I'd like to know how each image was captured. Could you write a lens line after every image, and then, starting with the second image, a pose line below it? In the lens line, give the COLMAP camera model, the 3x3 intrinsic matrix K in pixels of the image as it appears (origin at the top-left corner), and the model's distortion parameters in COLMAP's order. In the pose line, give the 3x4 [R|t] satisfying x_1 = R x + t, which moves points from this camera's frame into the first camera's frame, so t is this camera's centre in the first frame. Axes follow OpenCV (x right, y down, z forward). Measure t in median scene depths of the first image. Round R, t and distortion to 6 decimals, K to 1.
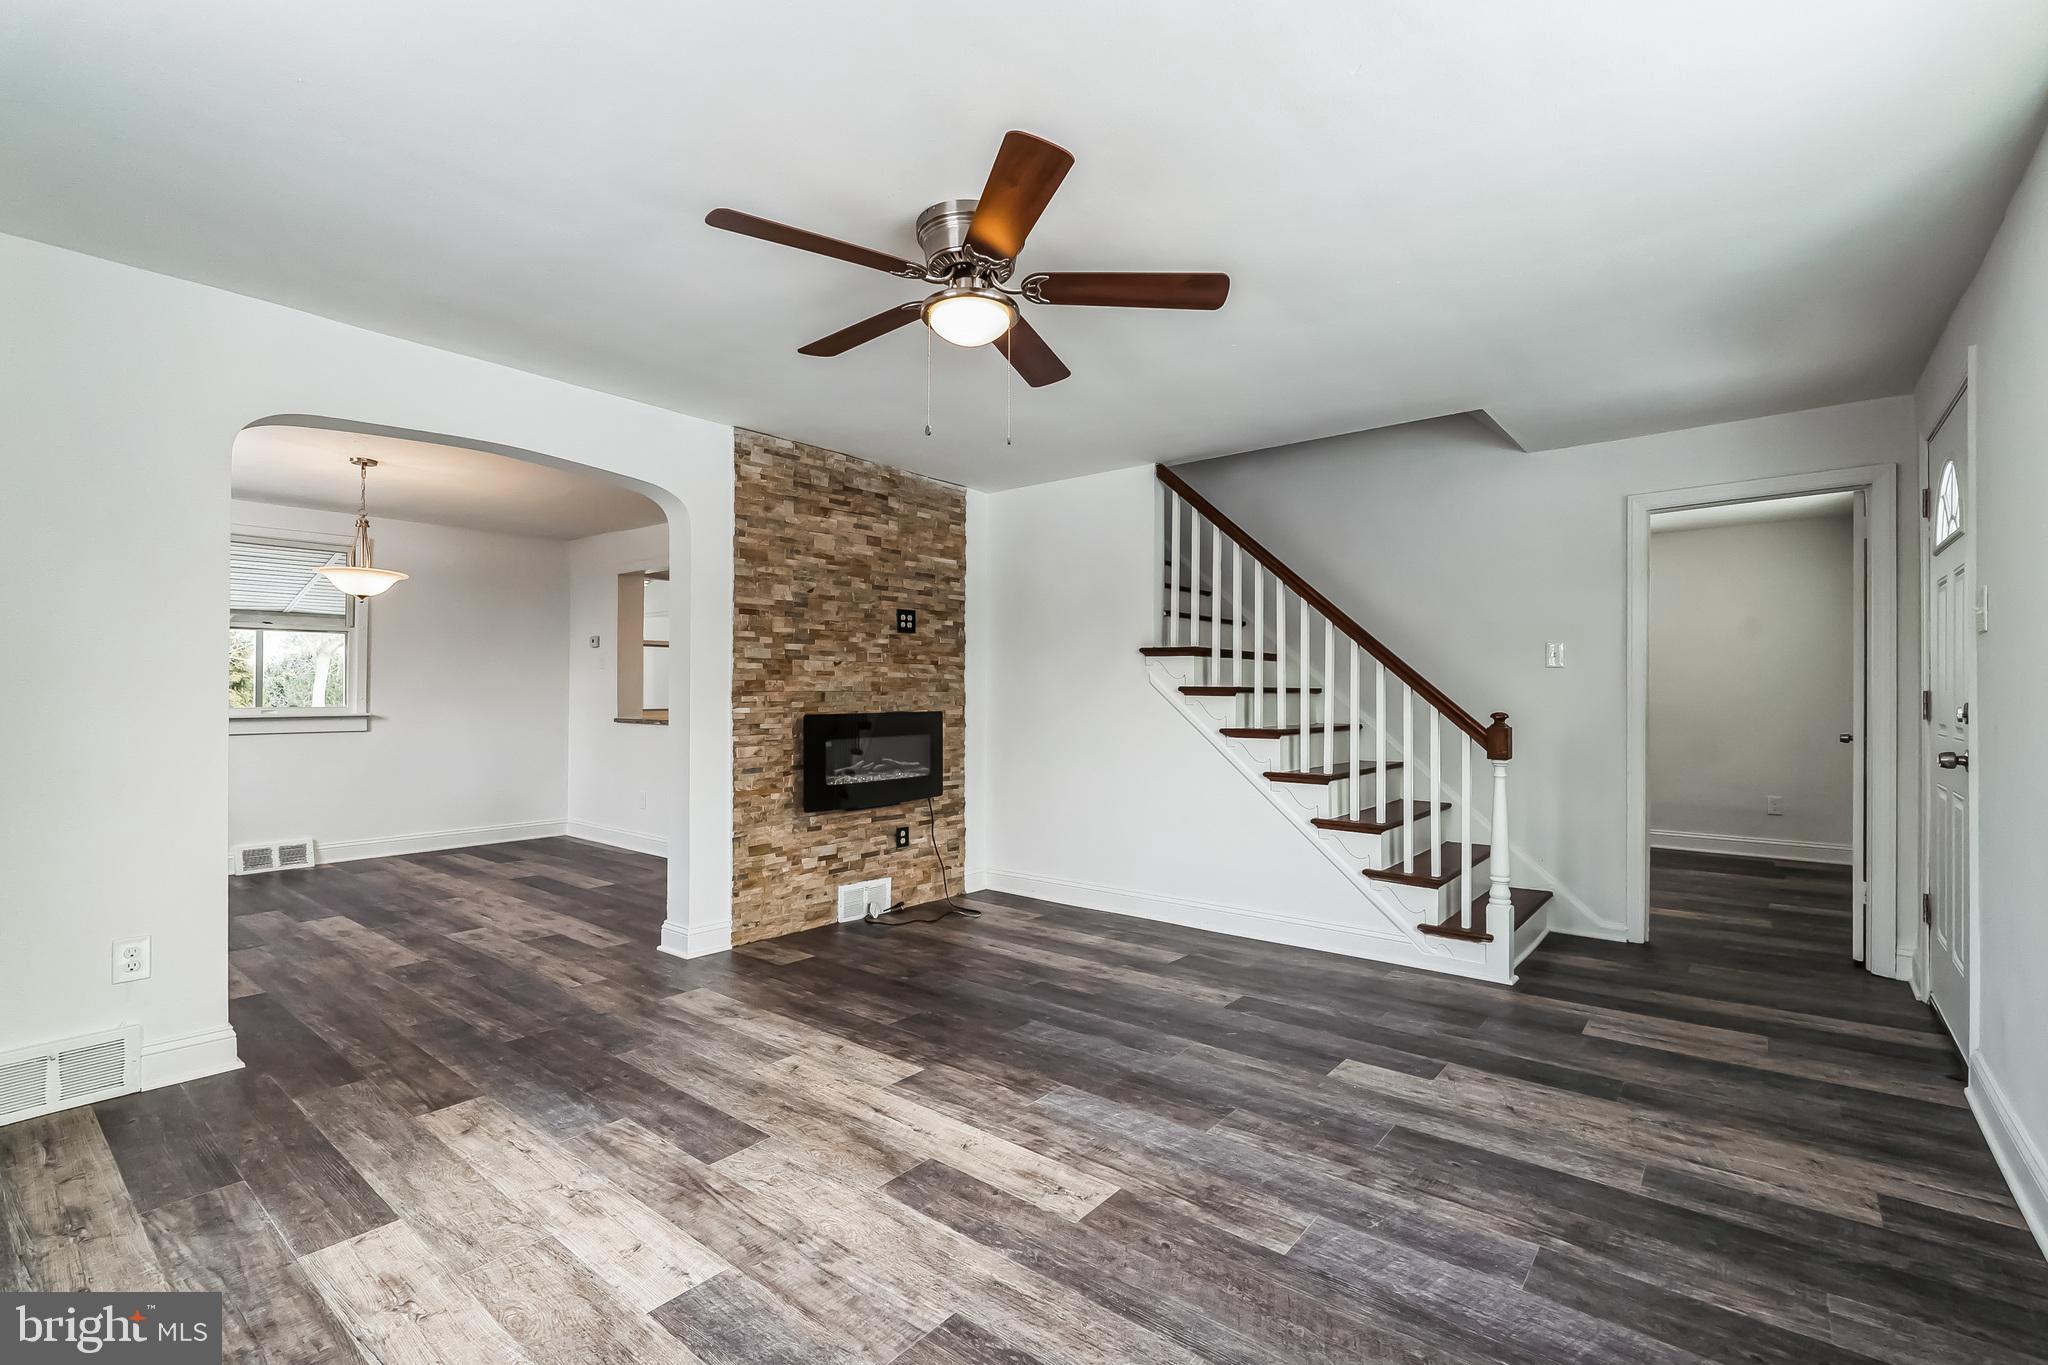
lens RADIAL K [[917.5, 0, 1026.3], [0, 917.5, 684.4], [0, 0, 1]] dist [0.001098, 0.000529]
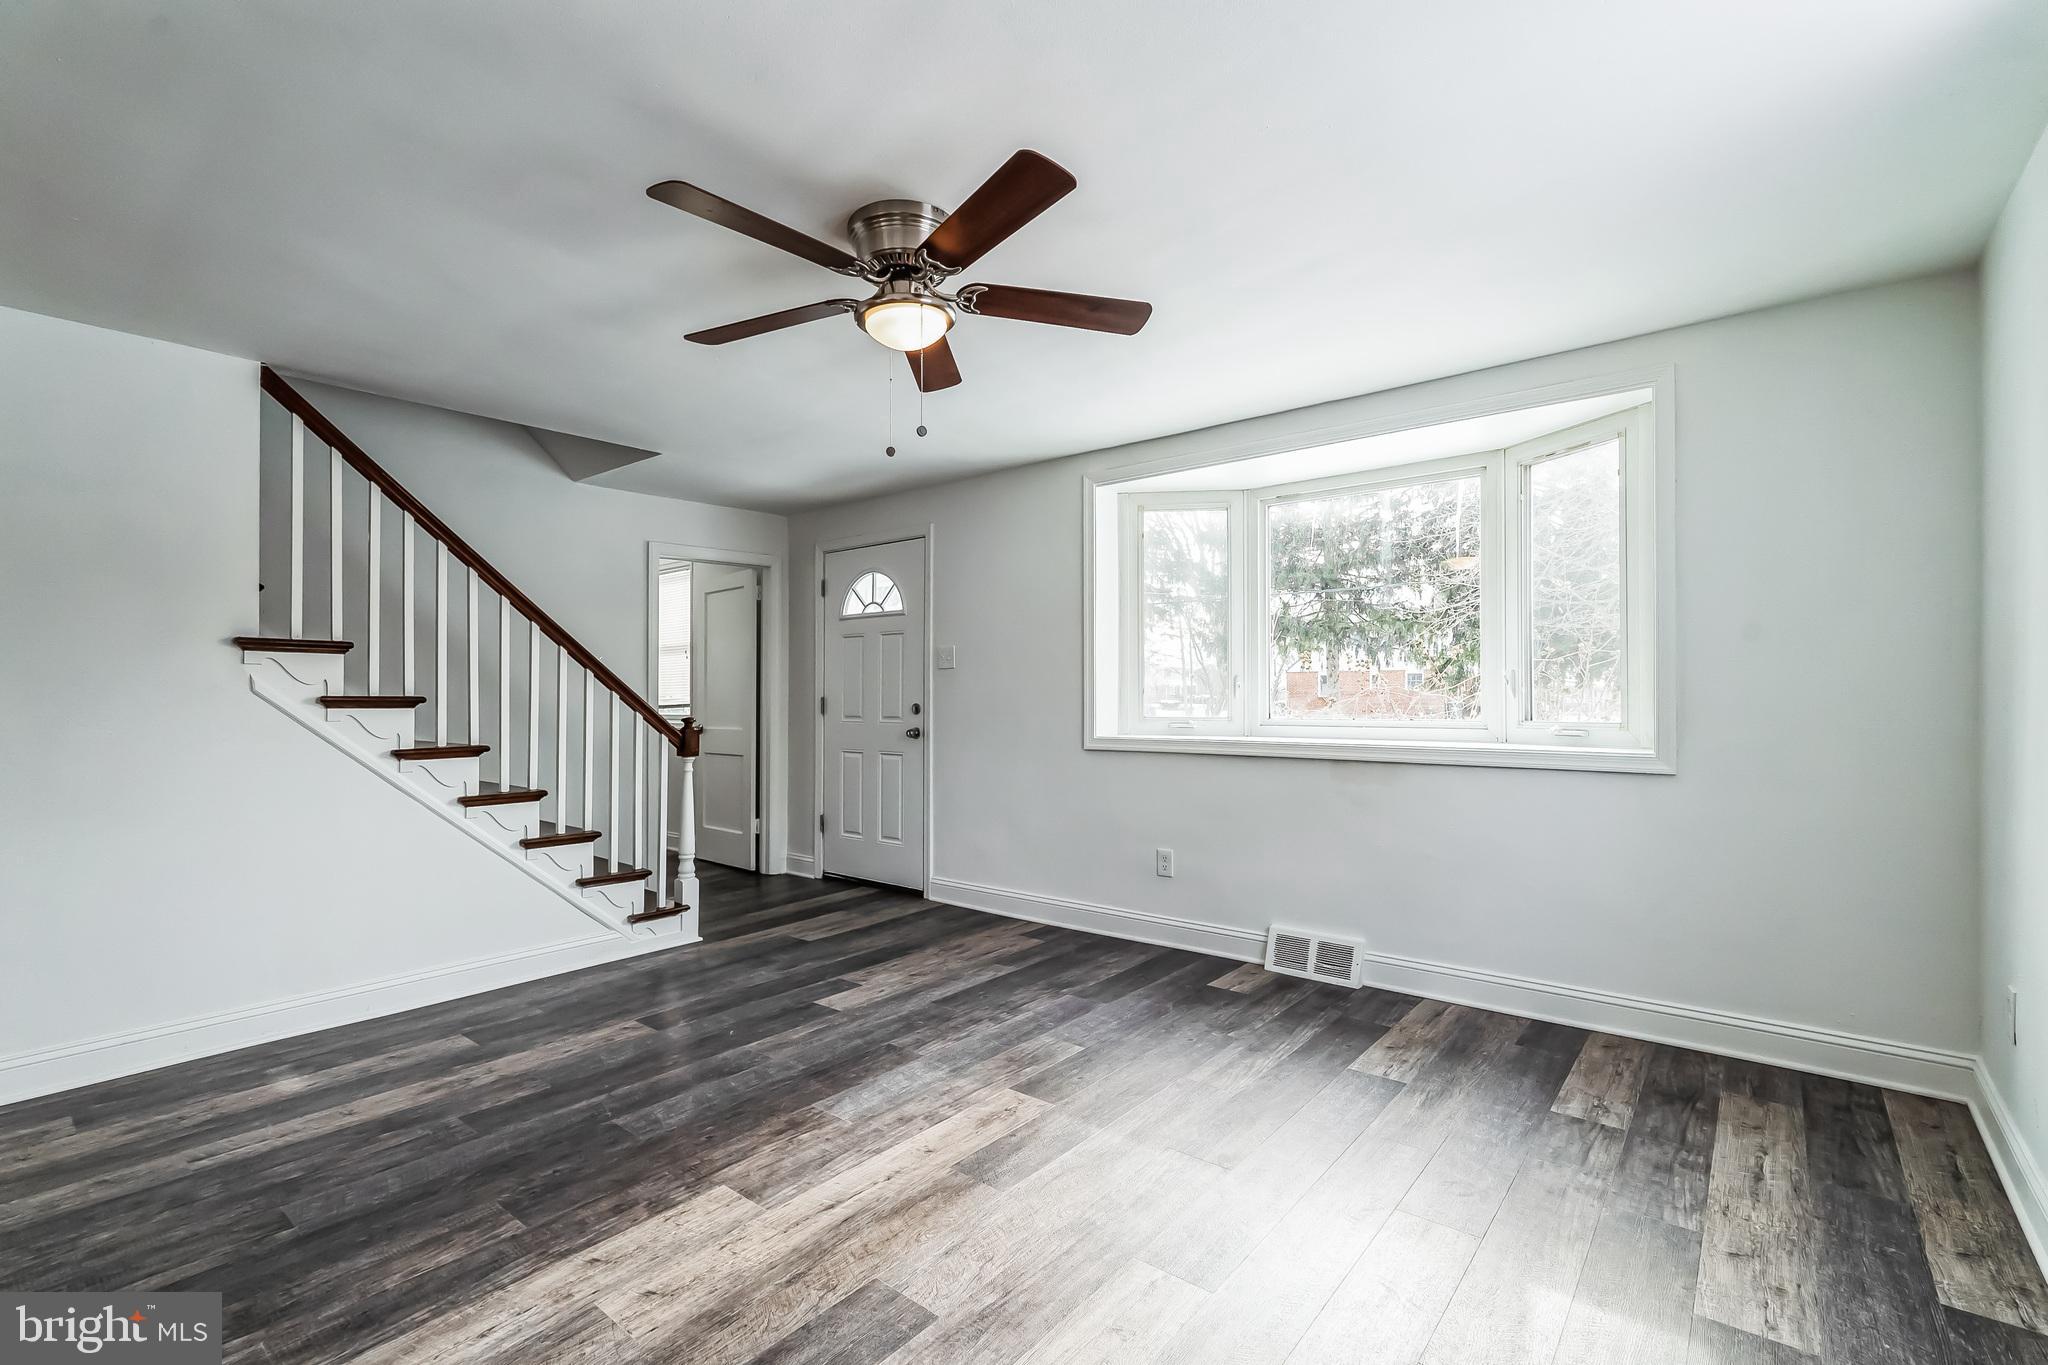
lens RADIAL K [[917.5, 0, 1025.1], [0, 917.5, 700.6], [0, 0, 1]] dist [0.001098, 0.000529]
pose [[0.000524, -0.006627, 0.999978, -0.866897], [-0.002035, 0.999976, 0.006628, 0.000500], [-0.999998, -0.002039, 0.000511, 0.722966]]
